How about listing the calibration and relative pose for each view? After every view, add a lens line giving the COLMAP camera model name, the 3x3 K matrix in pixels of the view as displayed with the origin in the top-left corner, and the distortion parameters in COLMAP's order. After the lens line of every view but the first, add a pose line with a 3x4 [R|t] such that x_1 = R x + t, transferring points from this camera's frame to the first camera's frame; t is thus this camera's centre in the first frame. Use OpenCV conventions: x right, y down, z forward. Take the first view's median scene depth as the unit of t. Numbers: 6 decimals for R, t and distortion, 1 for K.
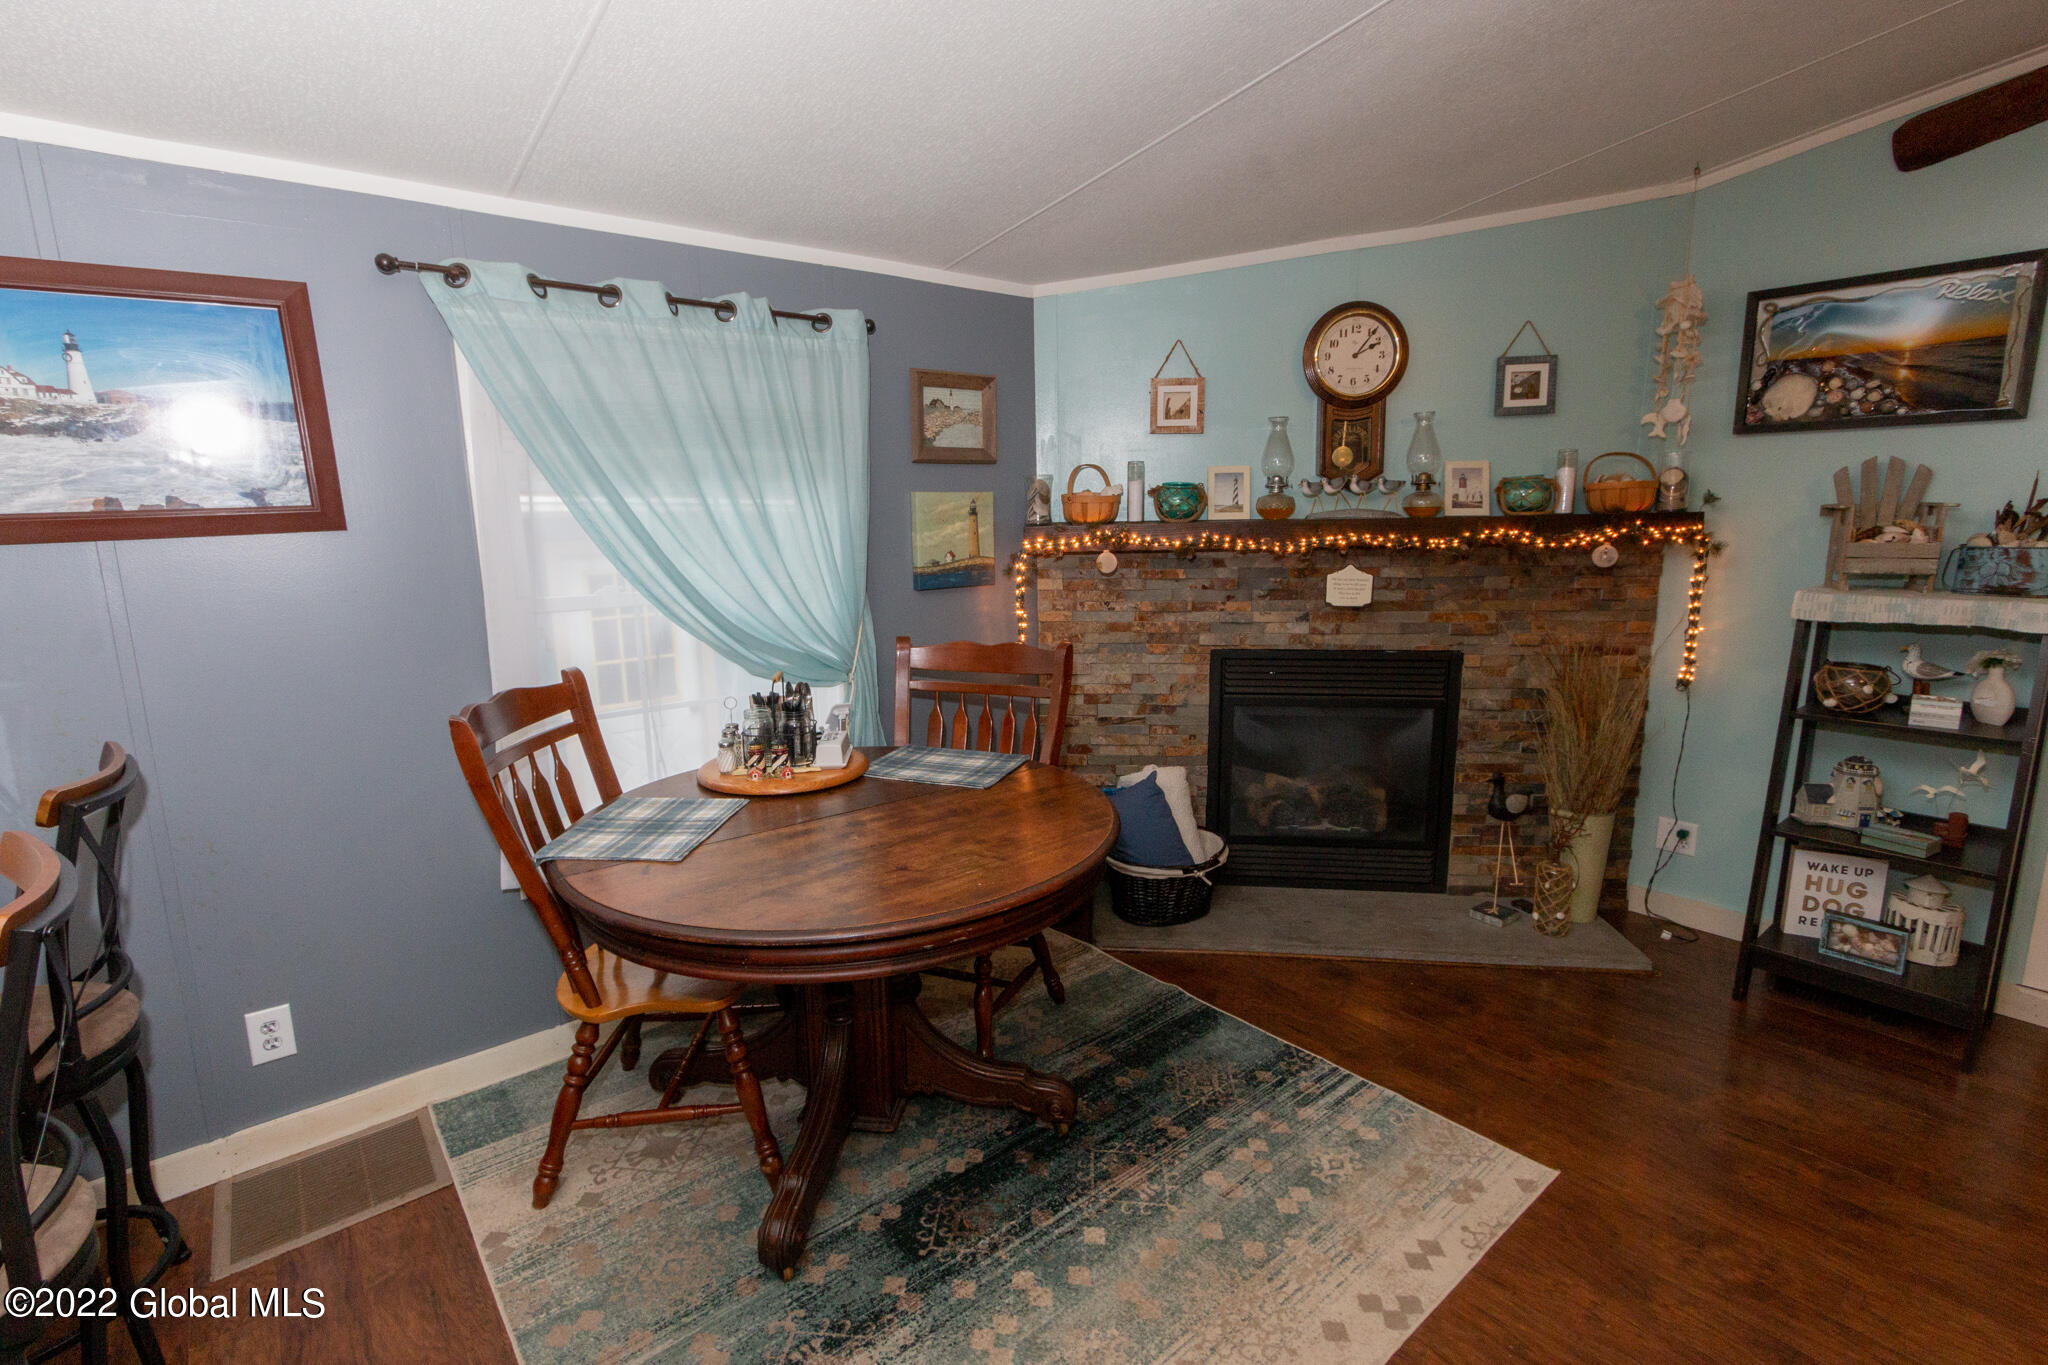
lens RADIAL K [[927.7, 0, 1014.1], [0, 927.7, 681.9], [0, 0, 1]] dist [0.005347, -0.002100]
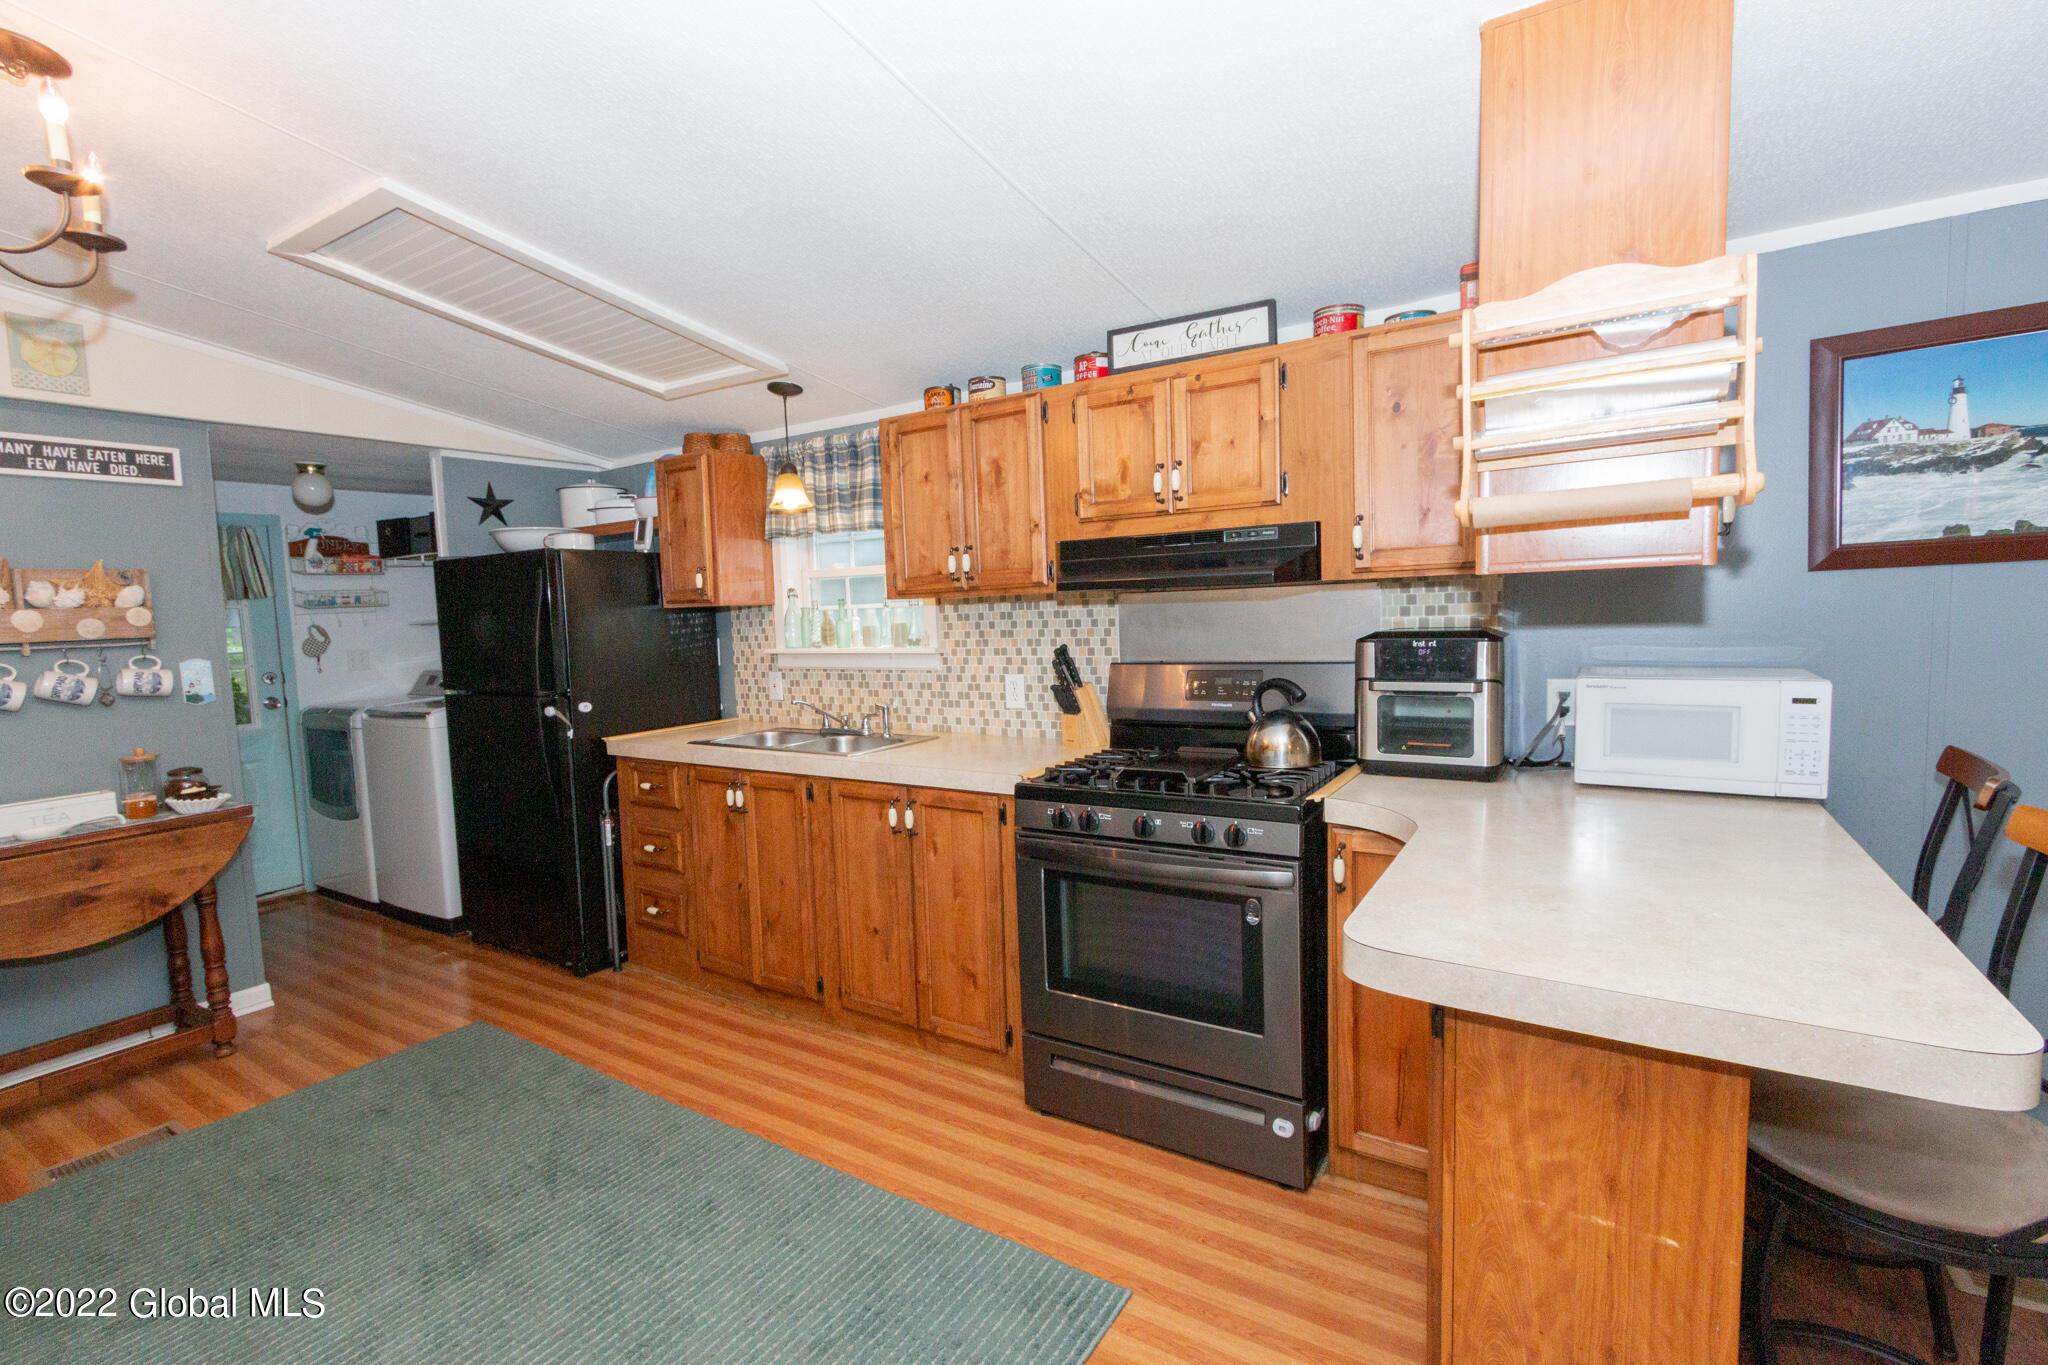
lens RADIAL K [[927.7, 0, 1011.2], [0, 927.7, 679.5], [0, 0, 1]] dist [0.005347, -0.002100]
pose [[0.305514, 0.087057, -0.948199, -0.161639], [-0.145296, 0.988412, 0.043934, 0.055966], [0.941037, 0.124347, 0.314623, -0.215129]]
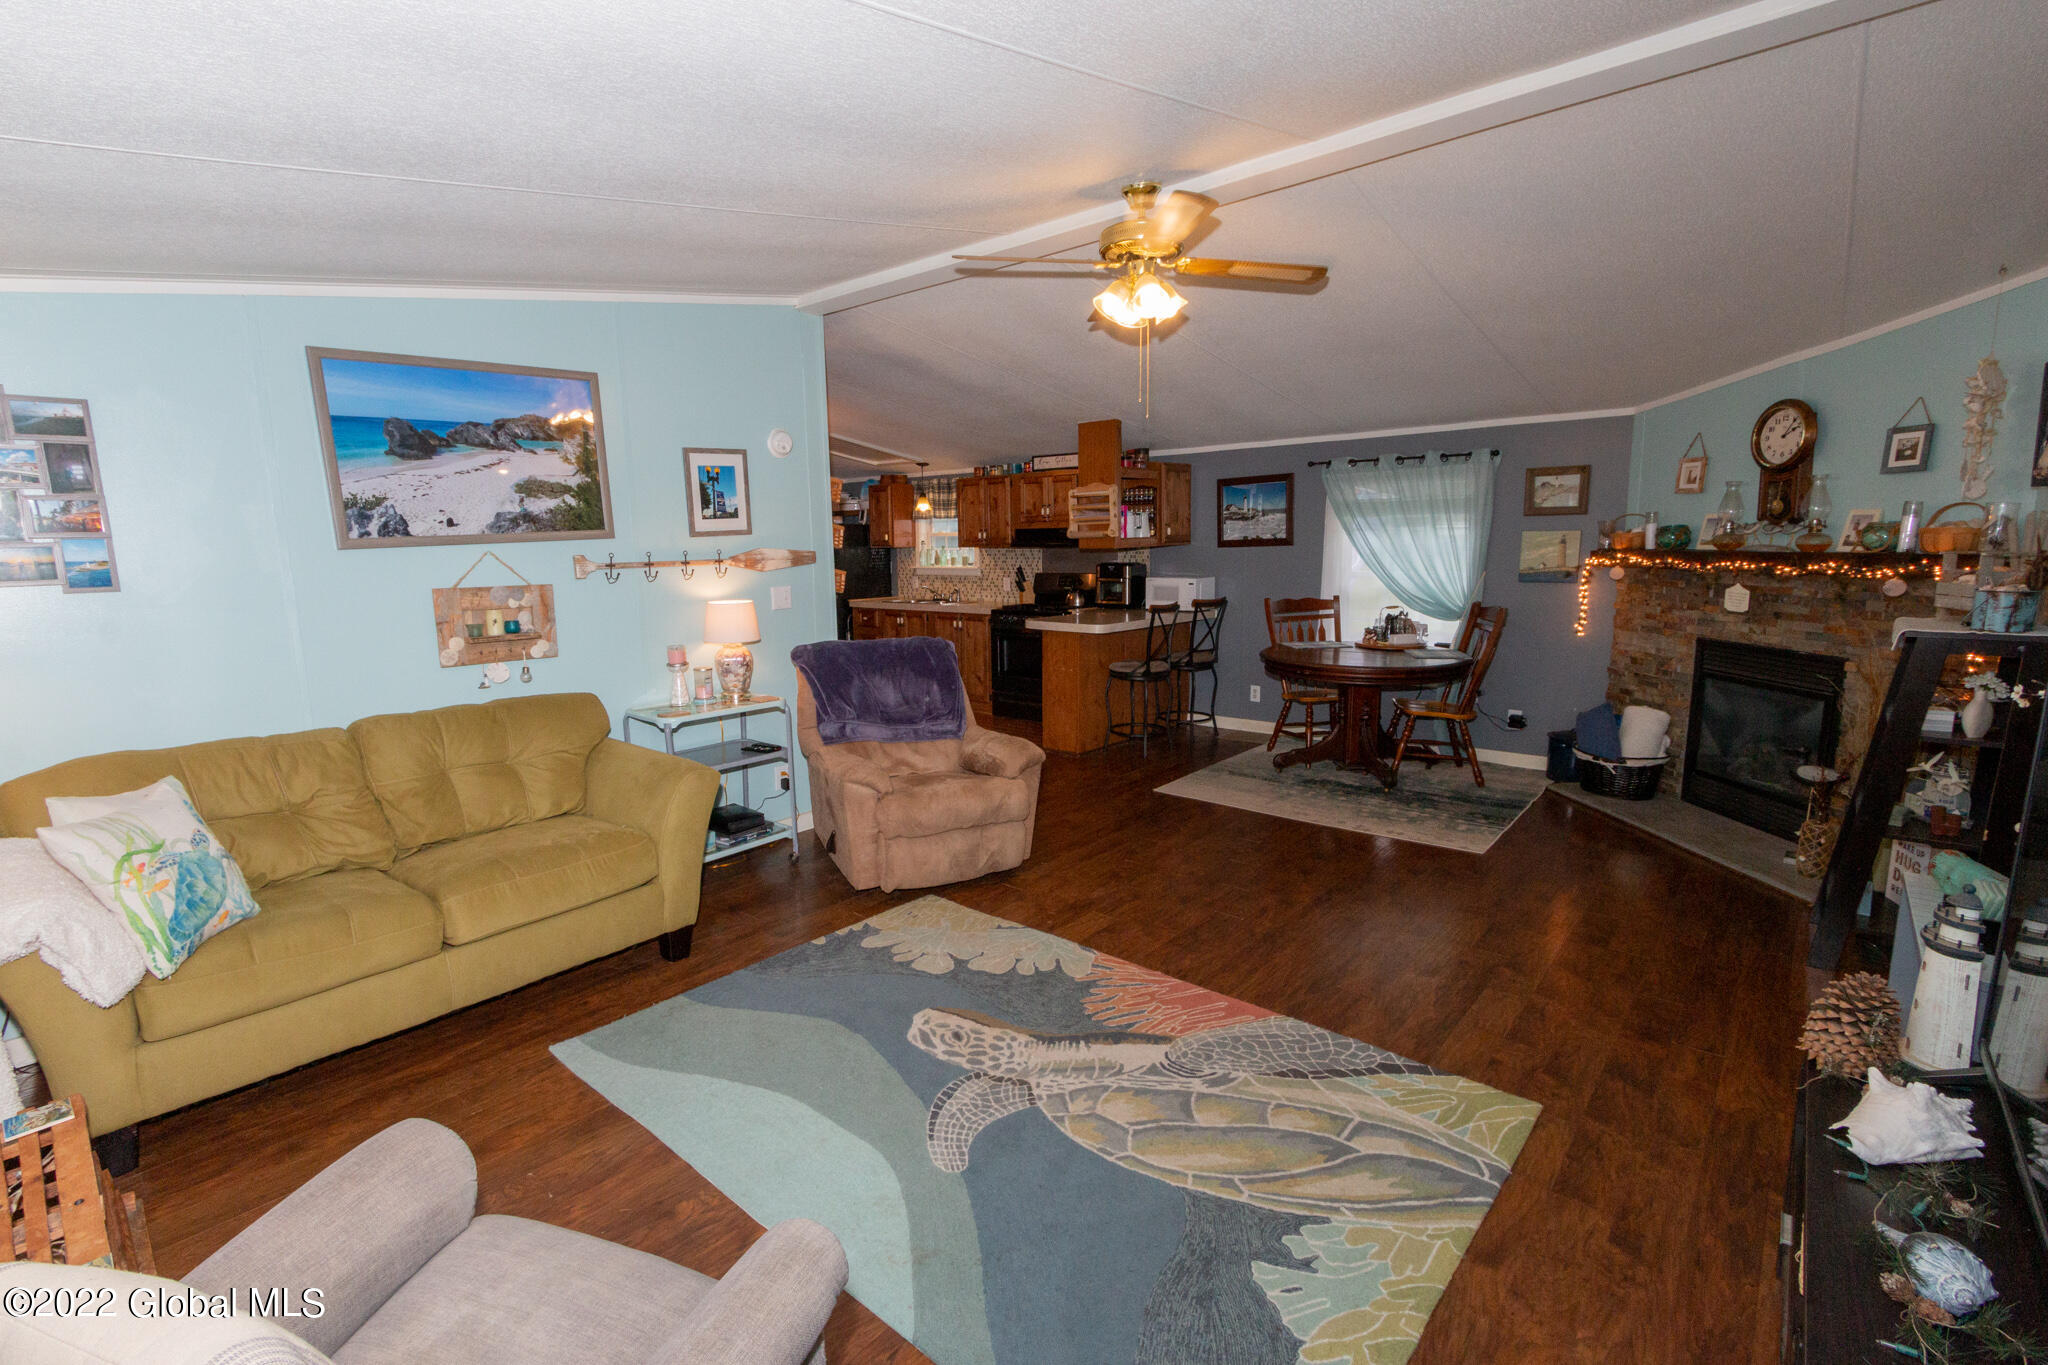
lens RADIAL K [[927.7, 0, 1006.1], [0, 927.7, 679.6], [0, 0, 1]] dist [0.005347, -0.002100]
pose [[0.167608, 0.163936, -0.972128, 1.607177], [-0.169571, 0.976175, 0.135383, 0.018199], [0.971161, 0.142154, 0.191414, -0.365926]]
